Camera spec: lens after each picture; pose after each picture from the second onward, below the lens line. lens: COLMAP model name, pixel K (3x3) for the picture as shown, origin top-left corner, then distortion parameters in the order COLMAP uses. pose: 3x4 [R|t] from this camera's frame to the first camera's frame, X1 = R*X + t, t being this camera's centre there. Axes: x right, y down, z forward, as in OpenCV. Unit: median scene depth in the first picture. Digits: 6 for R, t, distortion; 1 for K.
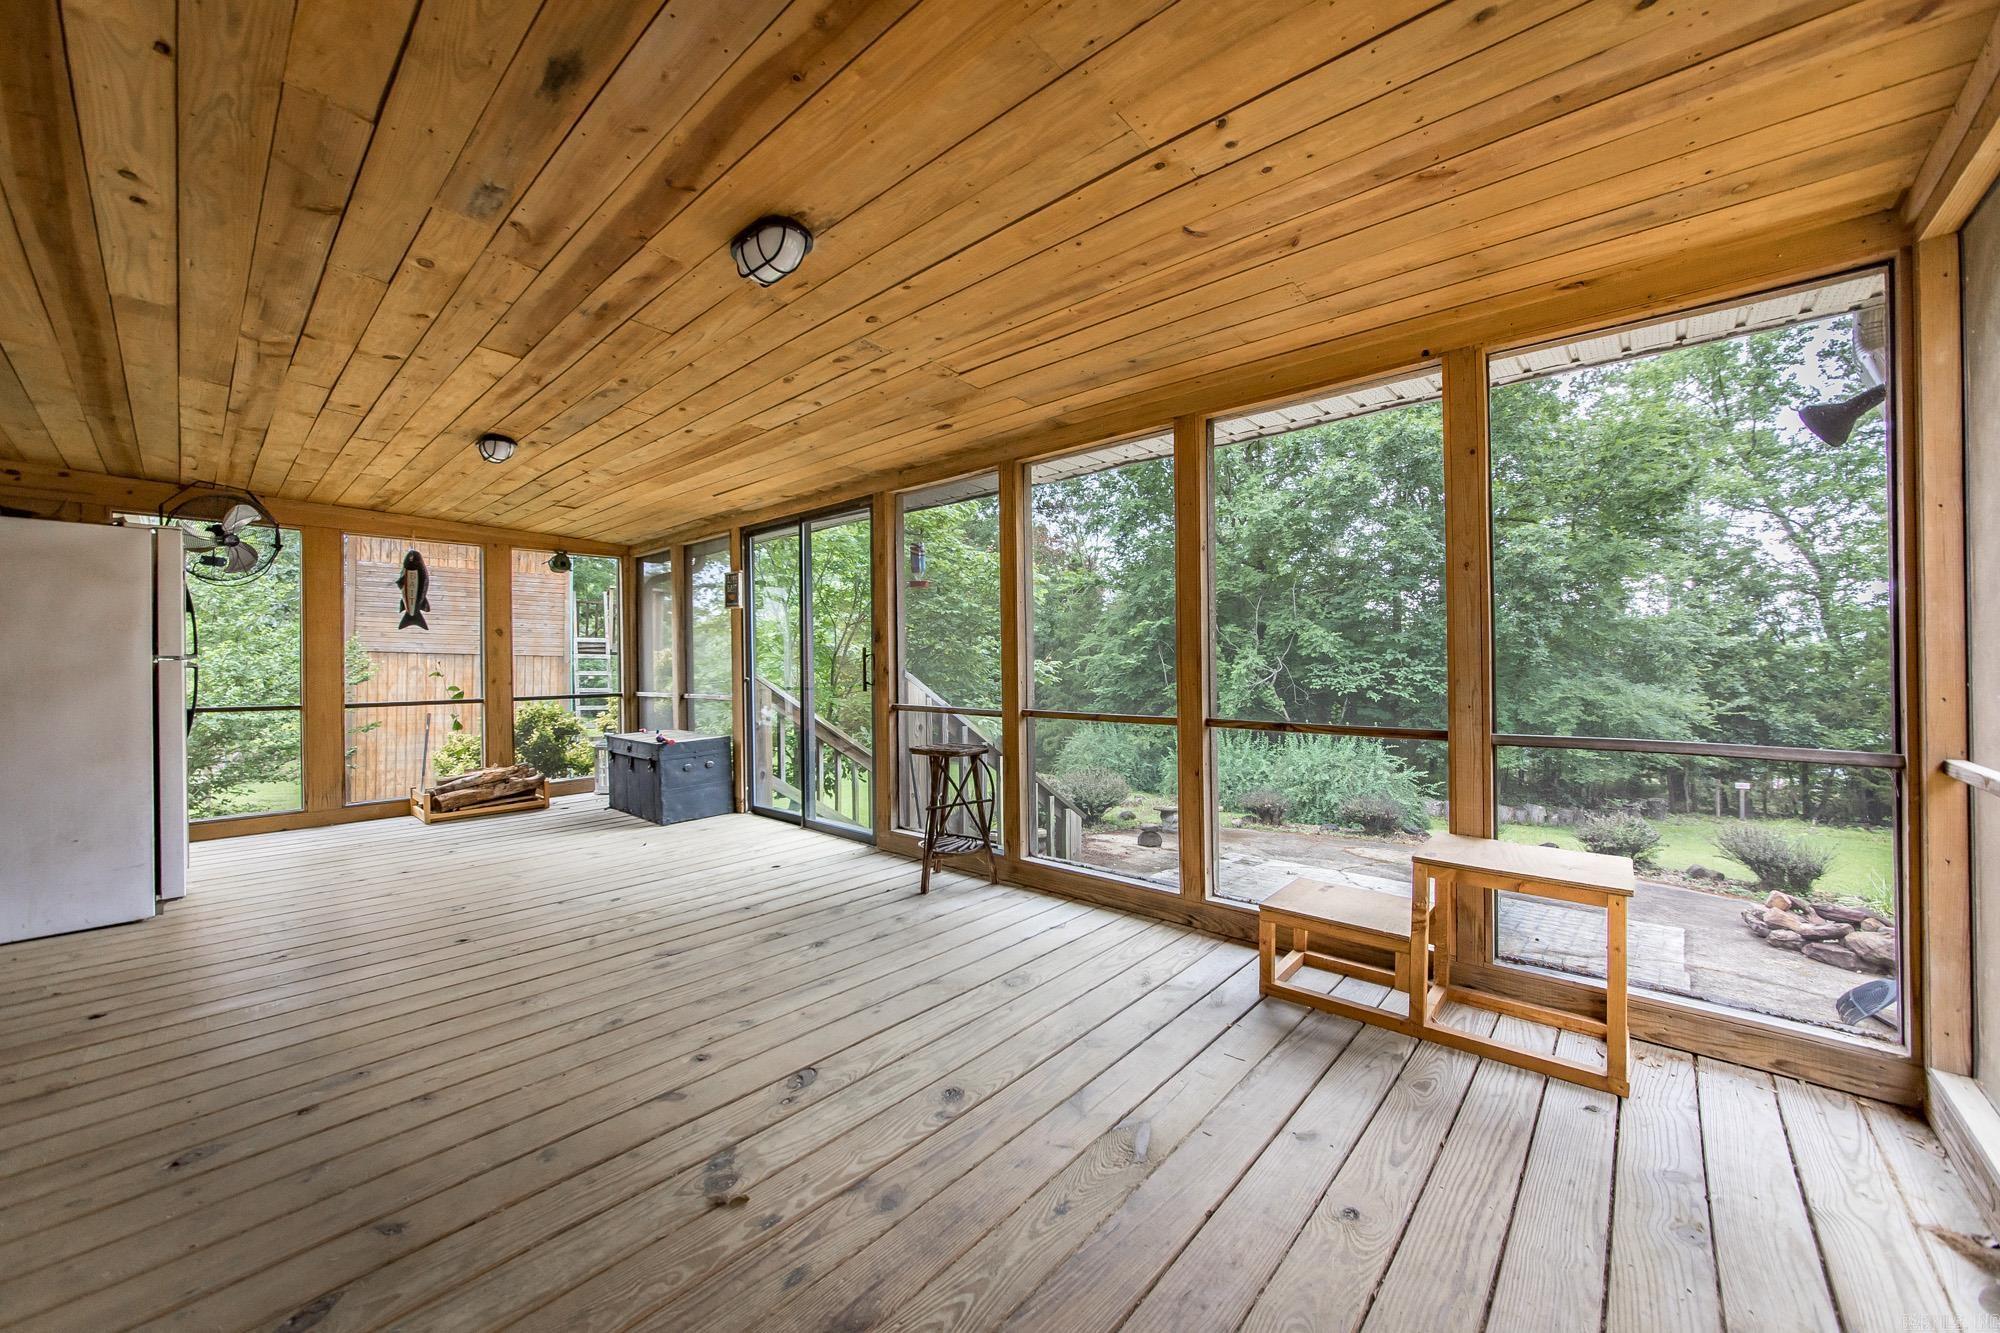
lens RADIAL K [[739.2, 0, 1012.3], [0, 739.2, 664.1], [0, 0, 1]] dist [-0.002314, -0.000056]
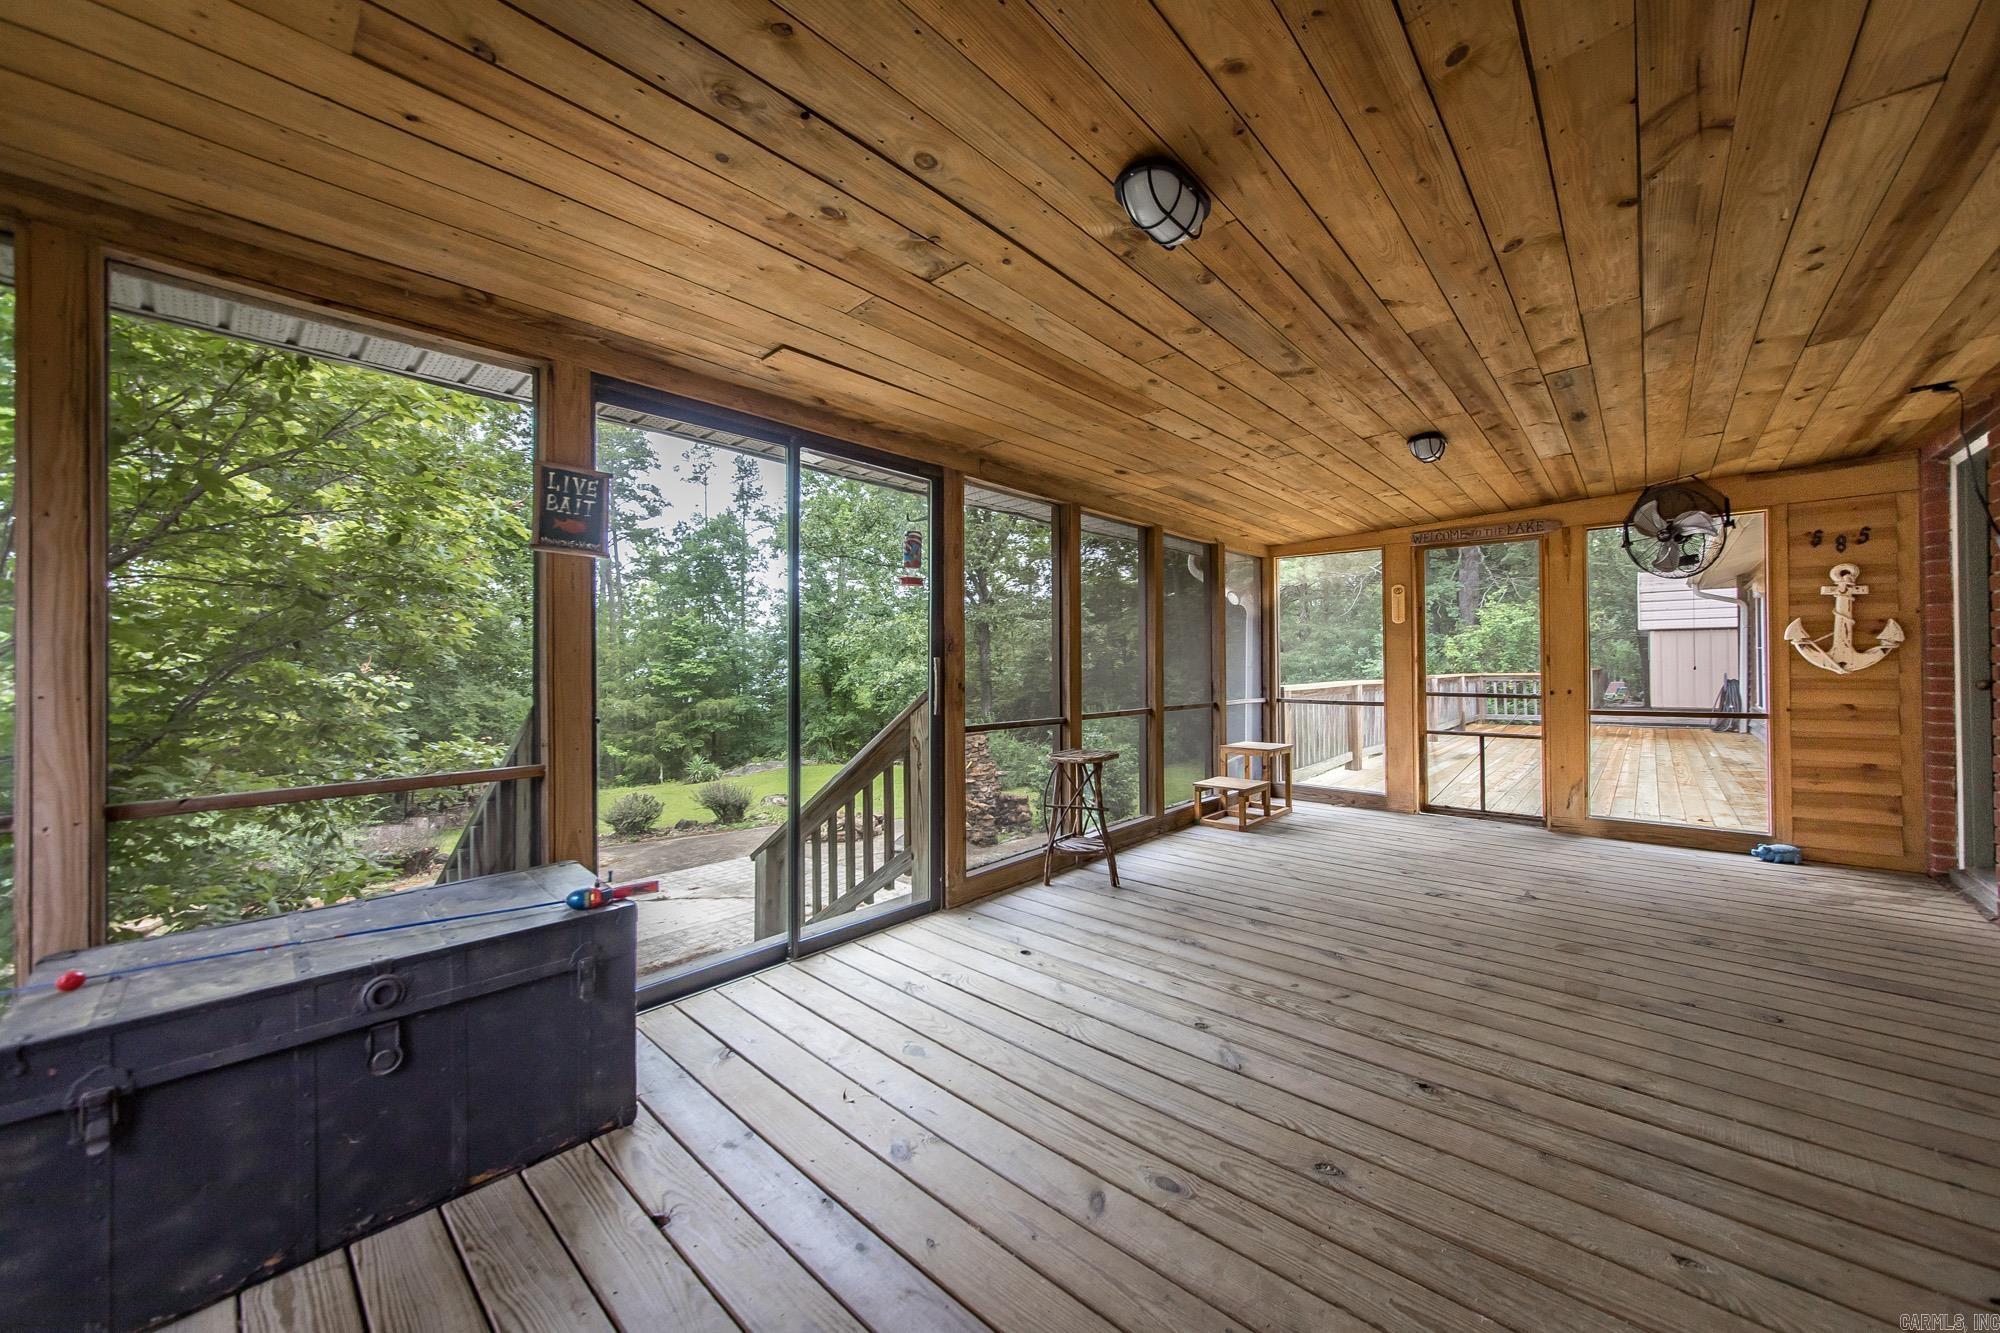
lens RADIAL K [[714.2, 0, 997.7], [0, 714.2, 648.6], [0, 0, 1]] dist [-0.002066, 0.000114]
pose [[0.021023, 0.027726, 0.999394, -0.250105], [0.003455, 0.999607, -0.027805, -0.002600], [-0.999773, 0.004038, 0.020919, 0.242225]]
